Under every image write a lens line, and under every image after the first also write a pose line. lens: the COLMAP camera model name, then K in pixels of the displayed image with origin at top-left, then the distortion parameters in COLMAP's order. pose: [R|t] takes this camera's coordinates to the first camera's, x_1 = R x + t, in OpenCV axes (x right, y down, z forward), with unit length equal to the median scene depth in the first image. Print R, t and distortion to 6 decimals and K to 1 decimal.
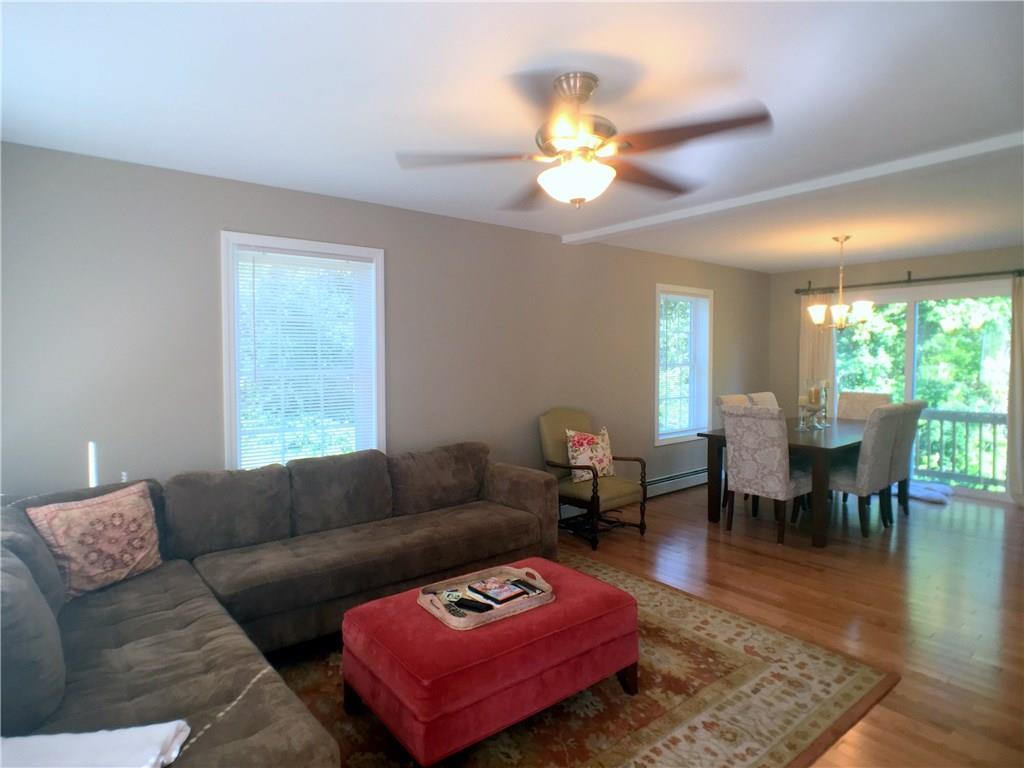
lens RADIAL K [[572.6, 0, 484.2], [0, 572.6, 377.4], [0, 0, 1]] dist [-0.048261, 0.018593]
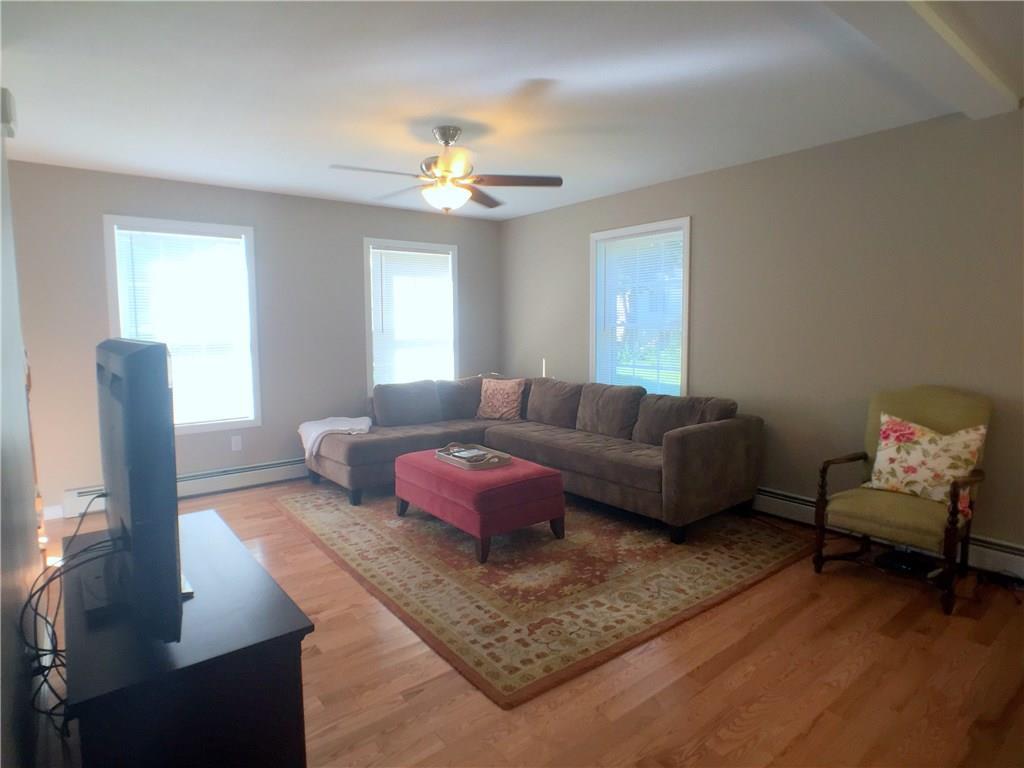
lens RADIAL K [[572.6, 0, 484.2], [0, 572.6, 377.4], [0, 0, 1]] dist [-0.048261, 0.018593]
pose [[-0.017936, 0.090918, -0.995697, 1.424030], [-0.029872, 0.995364, 0.091426, 0.002706], [0.999393, 0.031383, -0.015137, 0.923265]]
